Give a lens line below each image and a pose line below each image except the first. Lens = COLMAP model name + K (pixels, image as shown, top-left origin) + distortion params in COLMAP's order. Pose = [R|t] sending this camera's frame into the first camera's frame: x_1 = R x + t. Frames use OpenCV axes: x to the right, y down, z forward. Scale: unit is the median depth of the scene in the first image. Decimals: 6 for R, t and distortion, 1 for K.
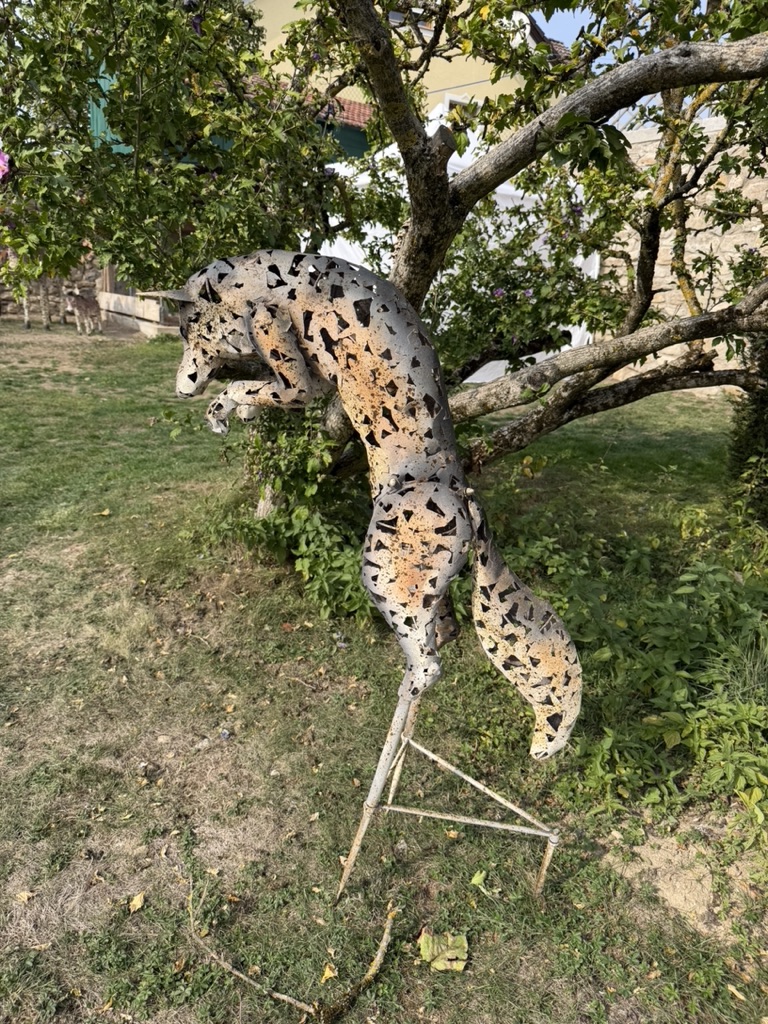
lens RADIAL K [[719.3, 0, 389.5], [0, 719.3, 516.3], [0, 0, 1]] dist [0.174484, -0.388530]
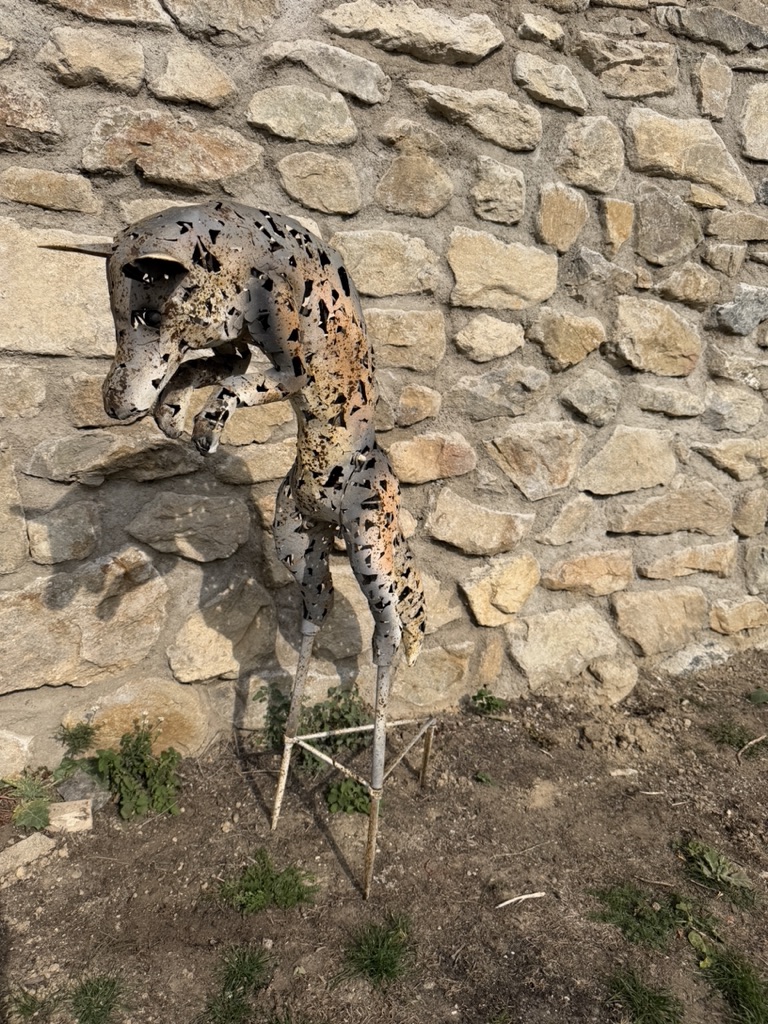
lens RADIAL K [[723.6, 0, 383.2], [0, 723.6, 519.5], [0, 0, 1]] dist [0.157493, -0.353088]
pose [[0.379991, -0.302921, 0.873983, -0.848444], [0.257621, 0.942129, 0.214532, -0.168827], [-0.888391, 0.143636, 0.436040, 0.555083]]
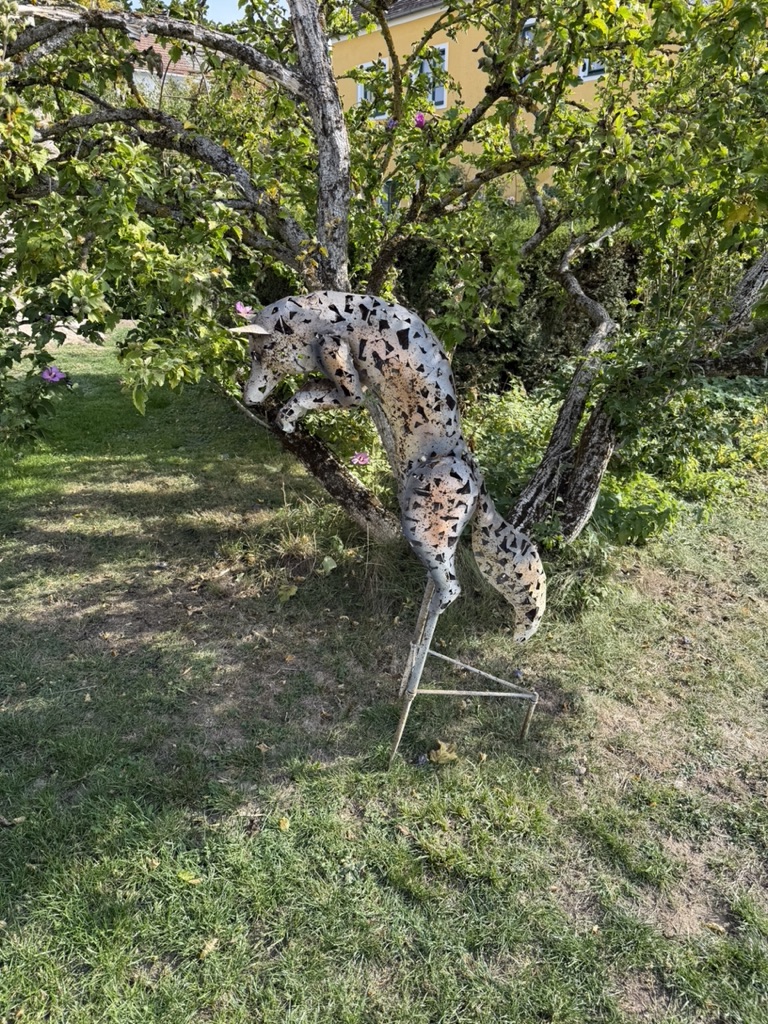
lens RADIAL K [[718.8, 0, 380.6], [0, 718.8, 513.6], [0, 0, 1]] dist [0.110305, -0.120677]
pose [[0.968574, -0.098563, 0.228363, -0.393514], [0.080599, 0.992967, 0.086720, -0.068700], [-0.235304, -0.065589, 0.969706, -0.315671]]
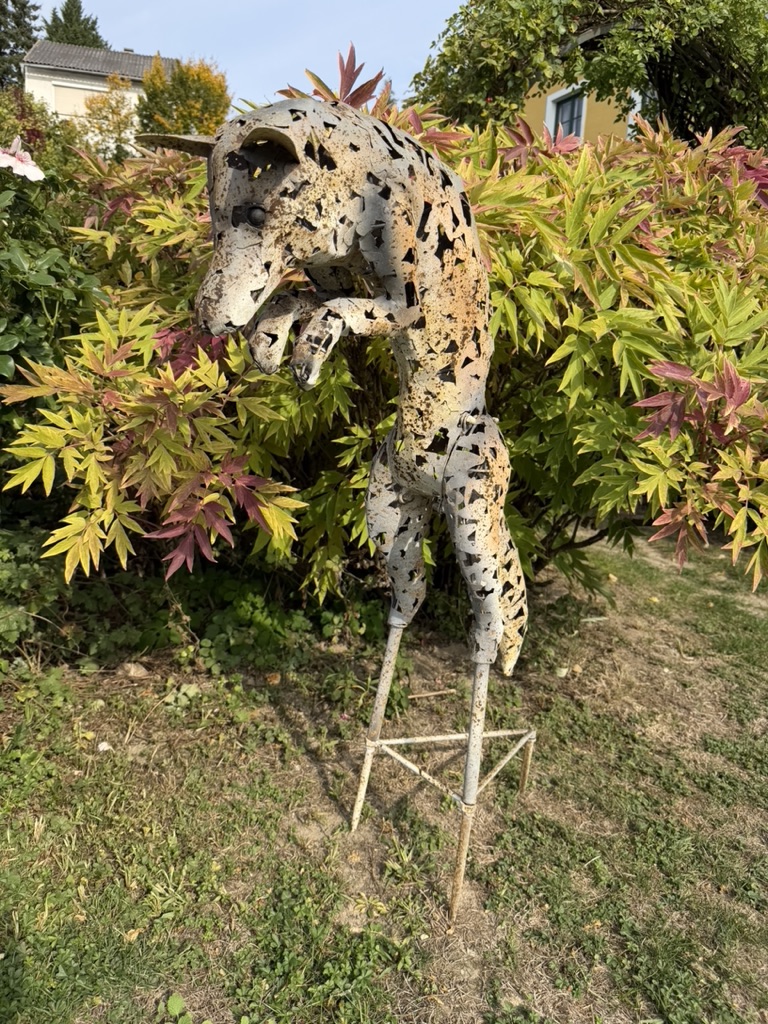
lens RADIAL K [[723.6, 0, 383.2], [0, 723.6, 519.5], [0, 0, 1]] dist [0.157493, -0.353088]
pose [[0.474561, -0.240208, 0.846813, -0.791972], [0.232614, 0.962067, 0.142543, -0.079393], [-0.848930, 0.129335, 0.512435, 0.653679]]
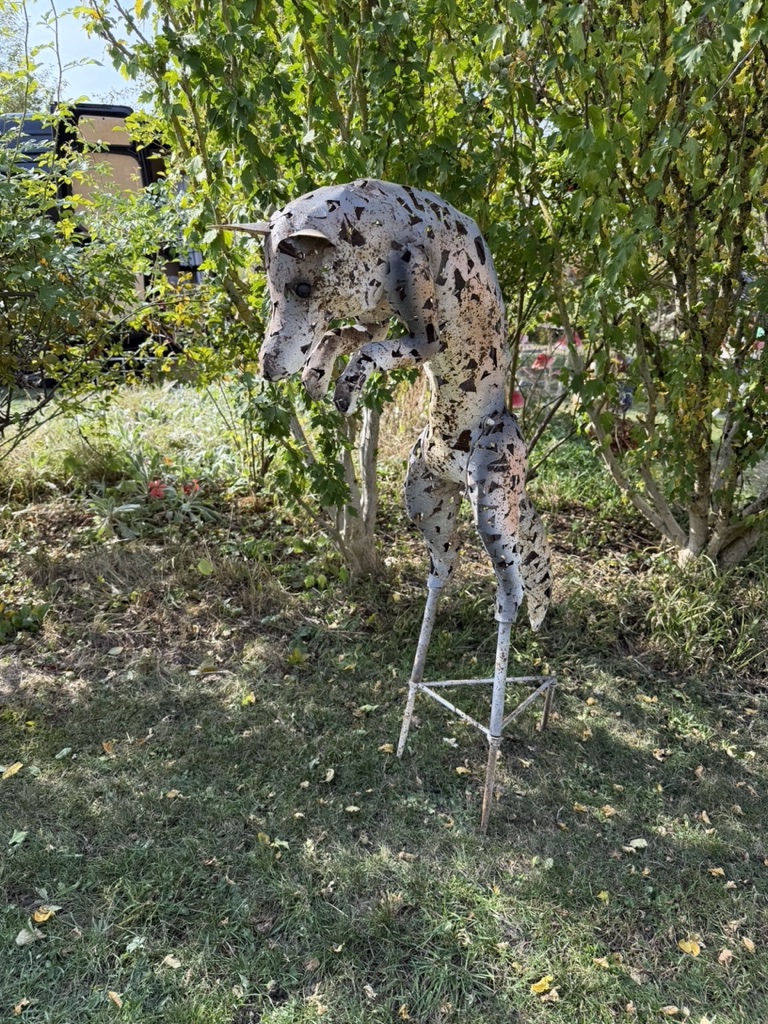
lens RADIAL K [[721.2, 0, 378.9], [0, 721.2, 517.0], [0, 0, 1]] dist [0.135039, -0.235471]
pose [[0.556279, -0.311608, 0.770360, -0.892134], [0.259956, 0.945759, 0.194841, -0.157729], [-0.789288, 0.091874, 0.607110, 0.513489]]
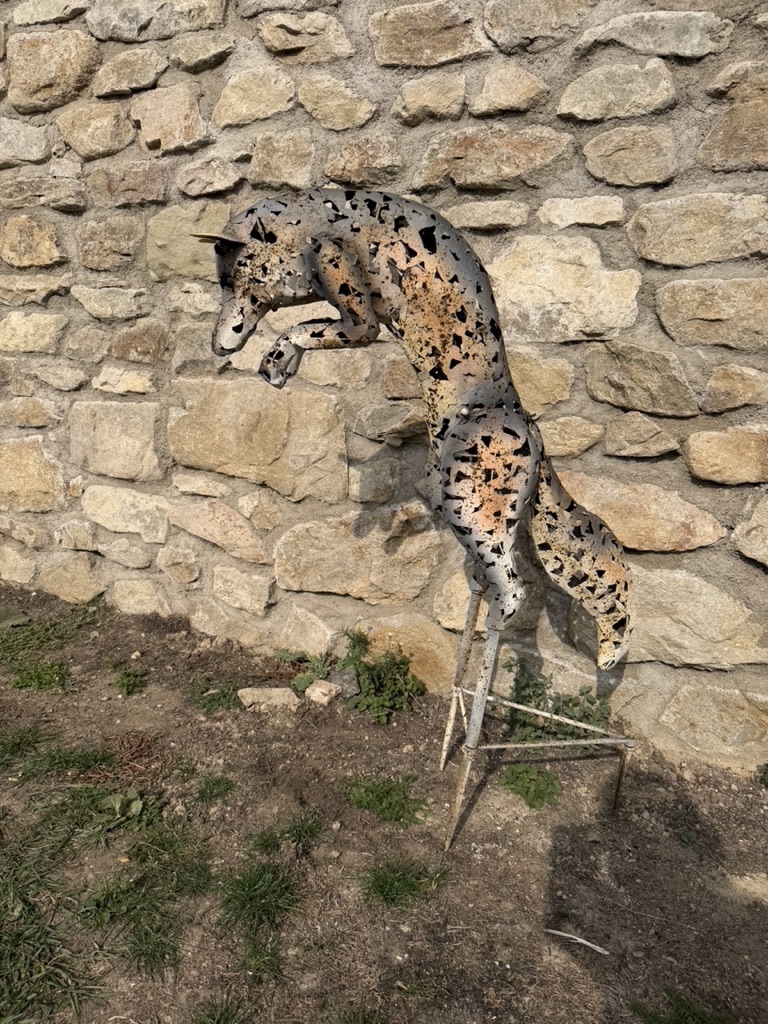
lens RADIAL K [[719.8, 0, 378.6], [0, 719.8, 513.7], [0, 0, 1]] dist [0.141968, -0.252267]
pose [[0.950737, -0.142662, 0.275222, -0.402112], [0.157377, 0.987019, -0.032023, 0.105151], [-0.267081, 0.073759, 0.960847, 0.073195]]
